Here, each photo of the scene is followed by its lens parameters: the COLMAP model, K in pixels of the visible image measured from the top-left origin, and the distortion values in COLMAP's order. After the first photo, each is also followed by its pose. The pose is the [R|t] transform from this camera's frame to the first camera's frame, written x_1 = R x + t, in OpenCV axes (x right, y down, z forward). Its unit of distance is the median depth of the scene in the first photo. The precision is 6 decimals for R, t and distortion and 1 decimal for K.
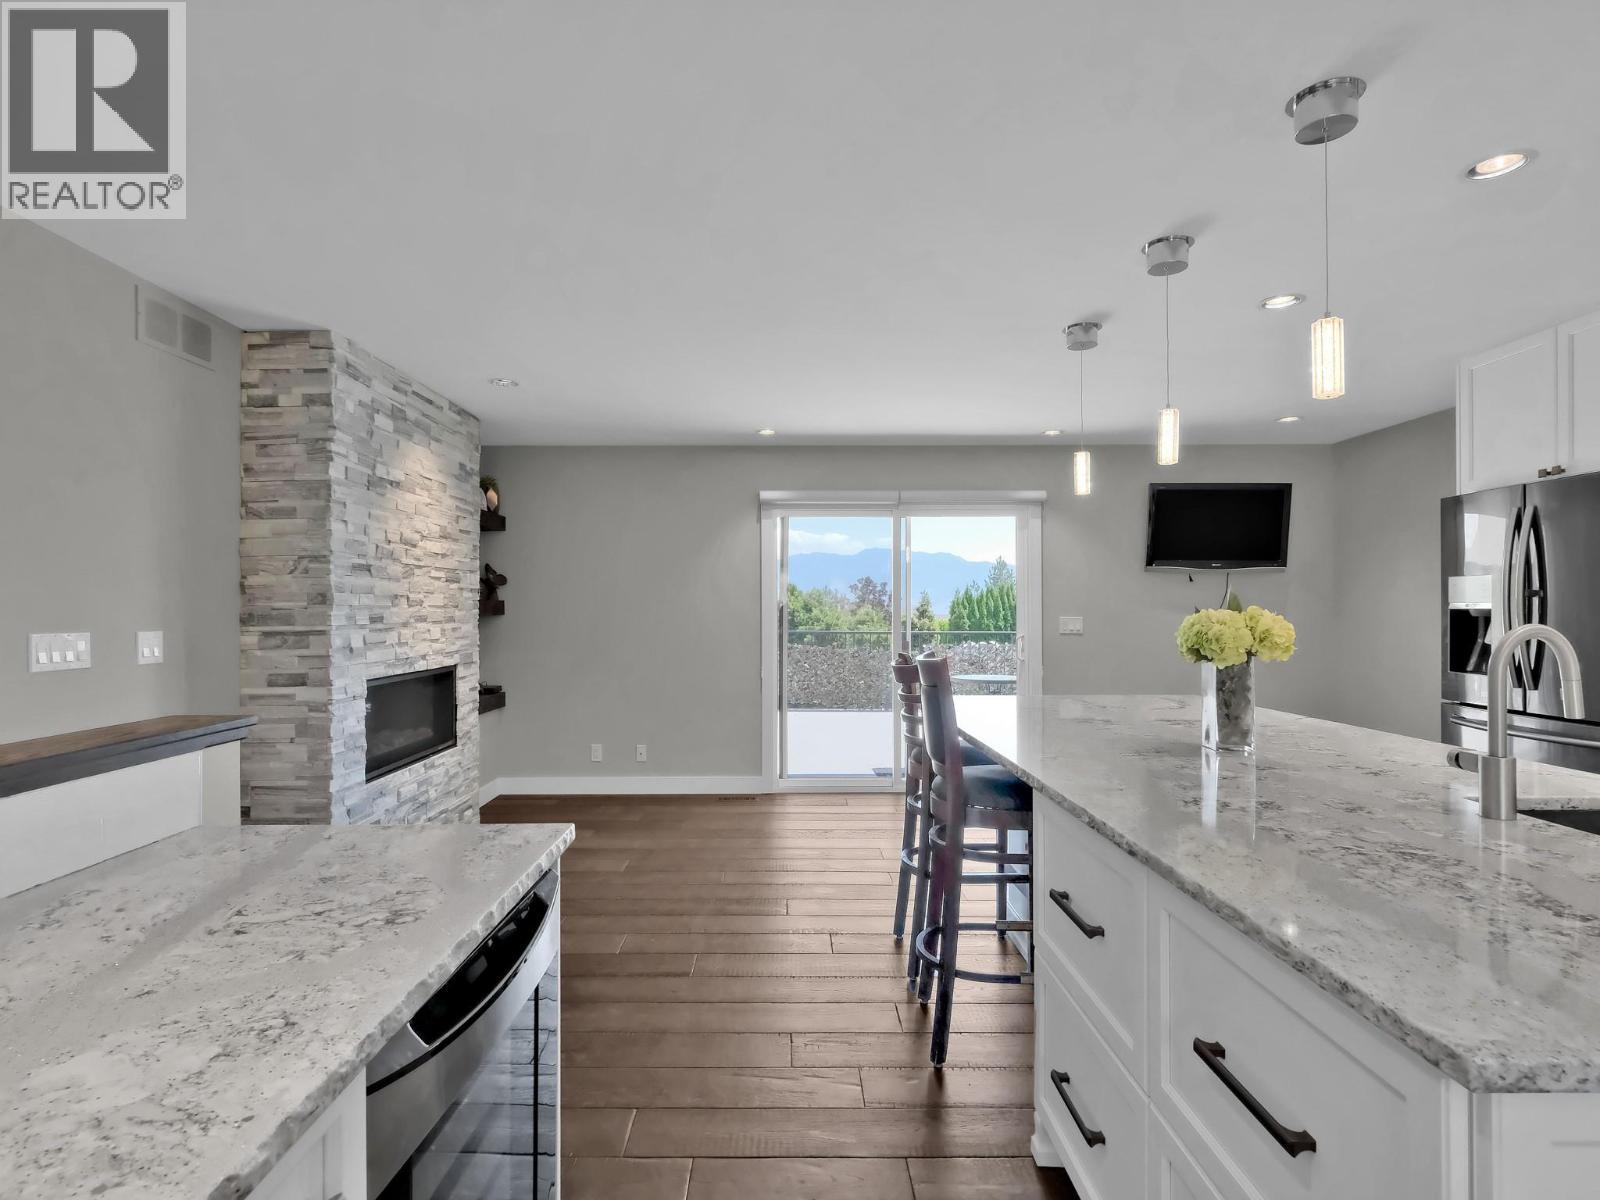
lens RADIAL K [[820.8, 0, 799.1], [0, 820.8, 605.5], [0, 0, 1]] dist [0.001403, 0.000316]
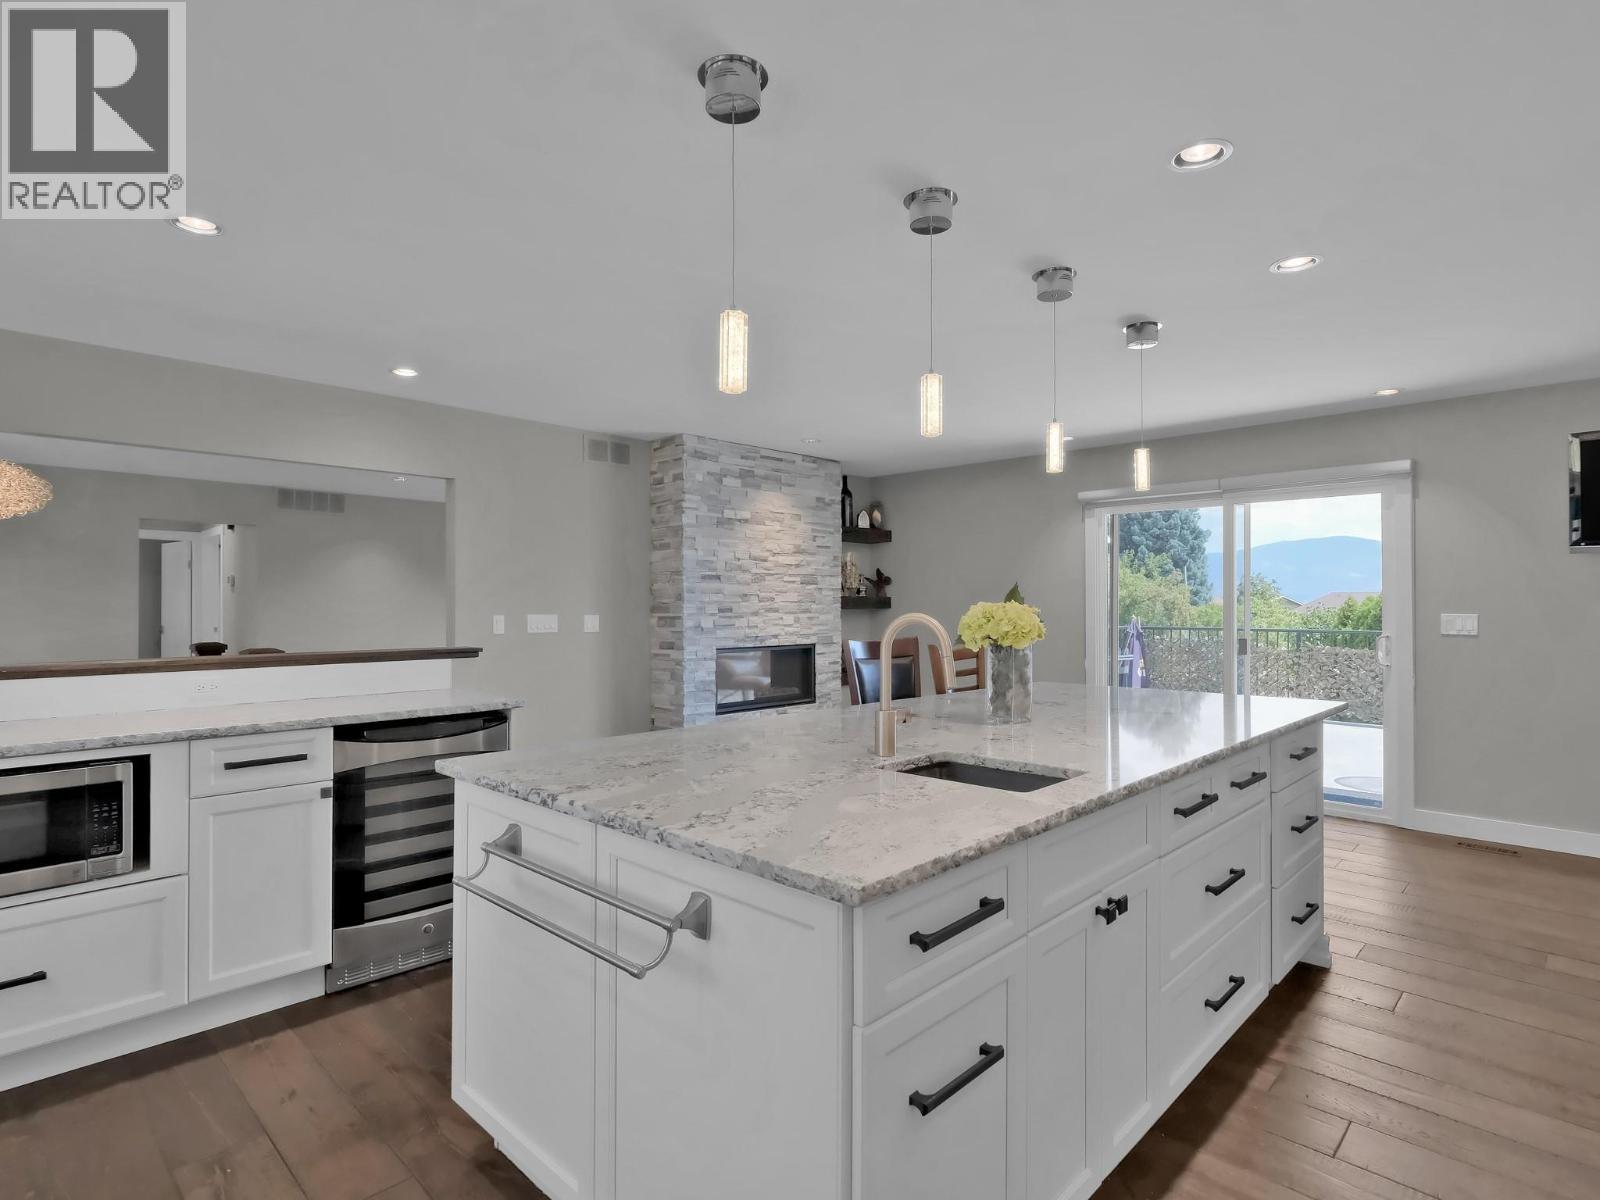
lens RADIAL K [[820.8, 0, 786.1], [0, 820.8, 599.8], [0, 0, 1]] dist [0.001403, 0.000316]
pose [[0.718595, -0.003087, -0.695422, 0.653833], [0.001974, 0.999995, -0.002399, 0.001651], [0.695426, 0.000351, 0.718598, -0.034171]]
